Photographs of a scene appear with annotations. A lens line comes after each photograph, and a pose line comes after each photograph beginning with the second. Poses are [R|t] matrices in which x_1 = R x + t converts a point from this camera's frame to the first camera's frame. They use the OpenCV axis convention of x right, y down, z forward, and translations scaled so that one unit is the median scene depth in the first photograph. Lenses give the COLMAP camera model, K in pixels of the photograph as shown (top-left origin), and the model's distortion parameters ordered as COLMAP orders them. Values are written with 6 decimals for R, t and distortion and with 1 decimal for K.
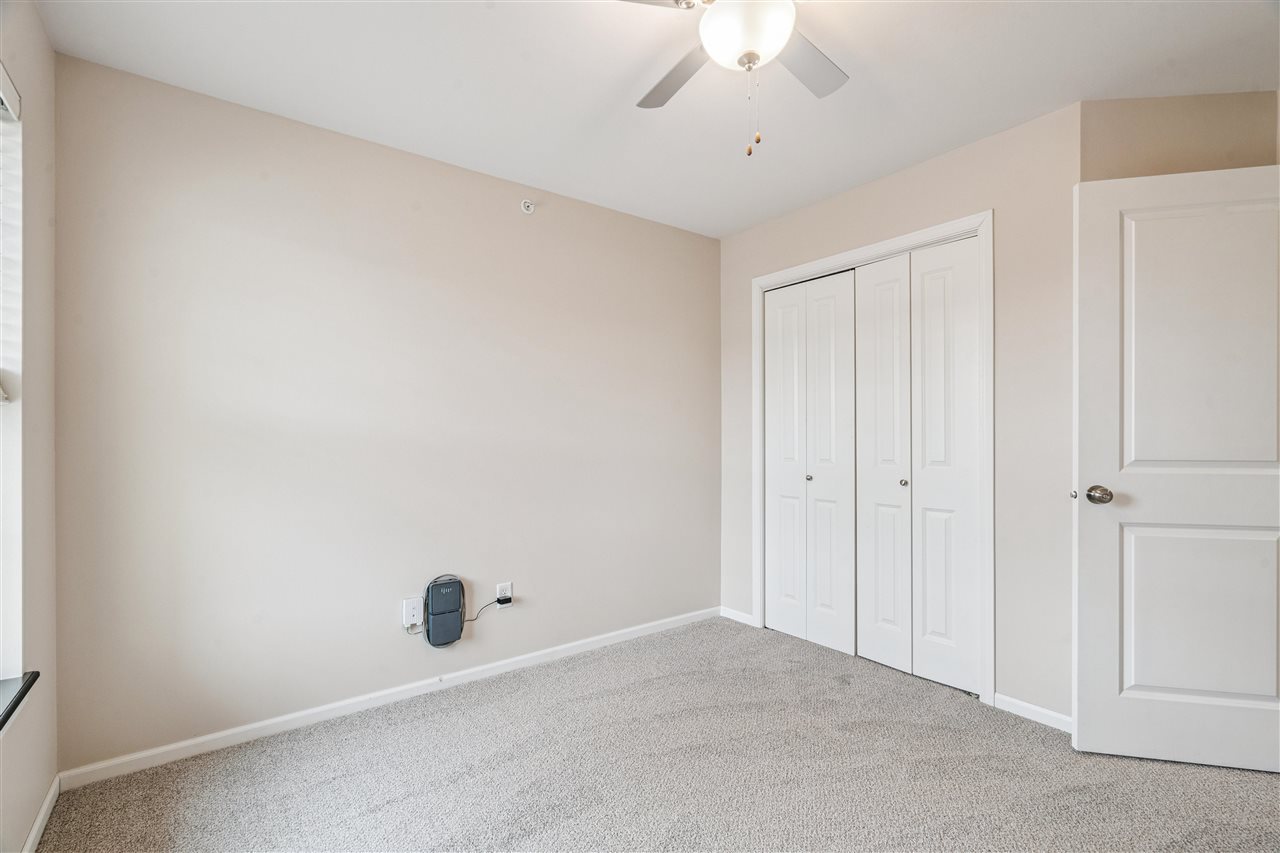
lens RADIAL K [[575.3, 0, 642.6], [0, 575.3, 428.2], [0, 0, 1]] dist [-0.001745, -0.000048]
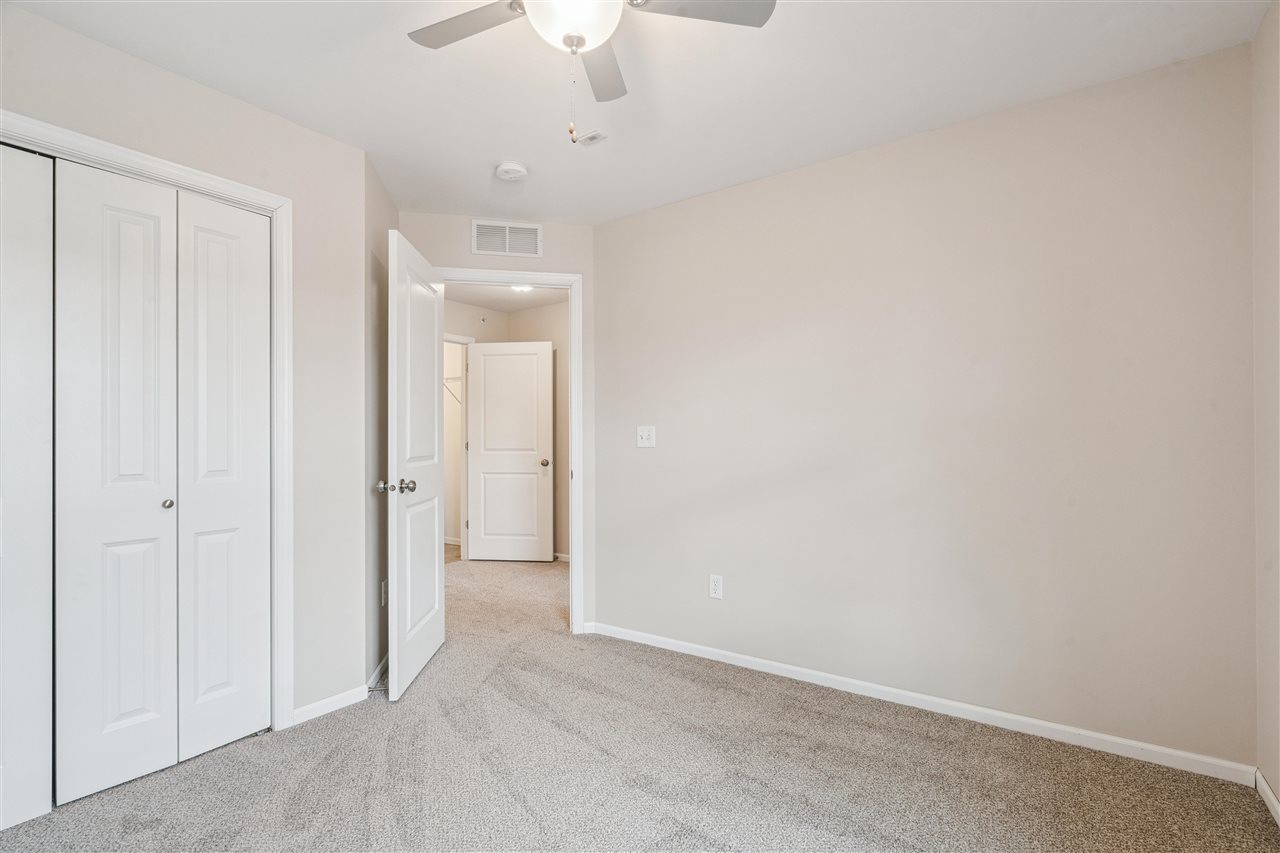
lens RADIAL K [[576.5, 0, 639.2], [0, 576.5, 440.1], [0, 0, 1]] dist [-0.000463, 0.000011]
pose [[-0.279870, 0.007361, 0.960010, -0.413510], [0.005525, 0.999966, -0.006057, 0.022806], [-0.960022, 0.003609, -0.279901, 0.650222]]
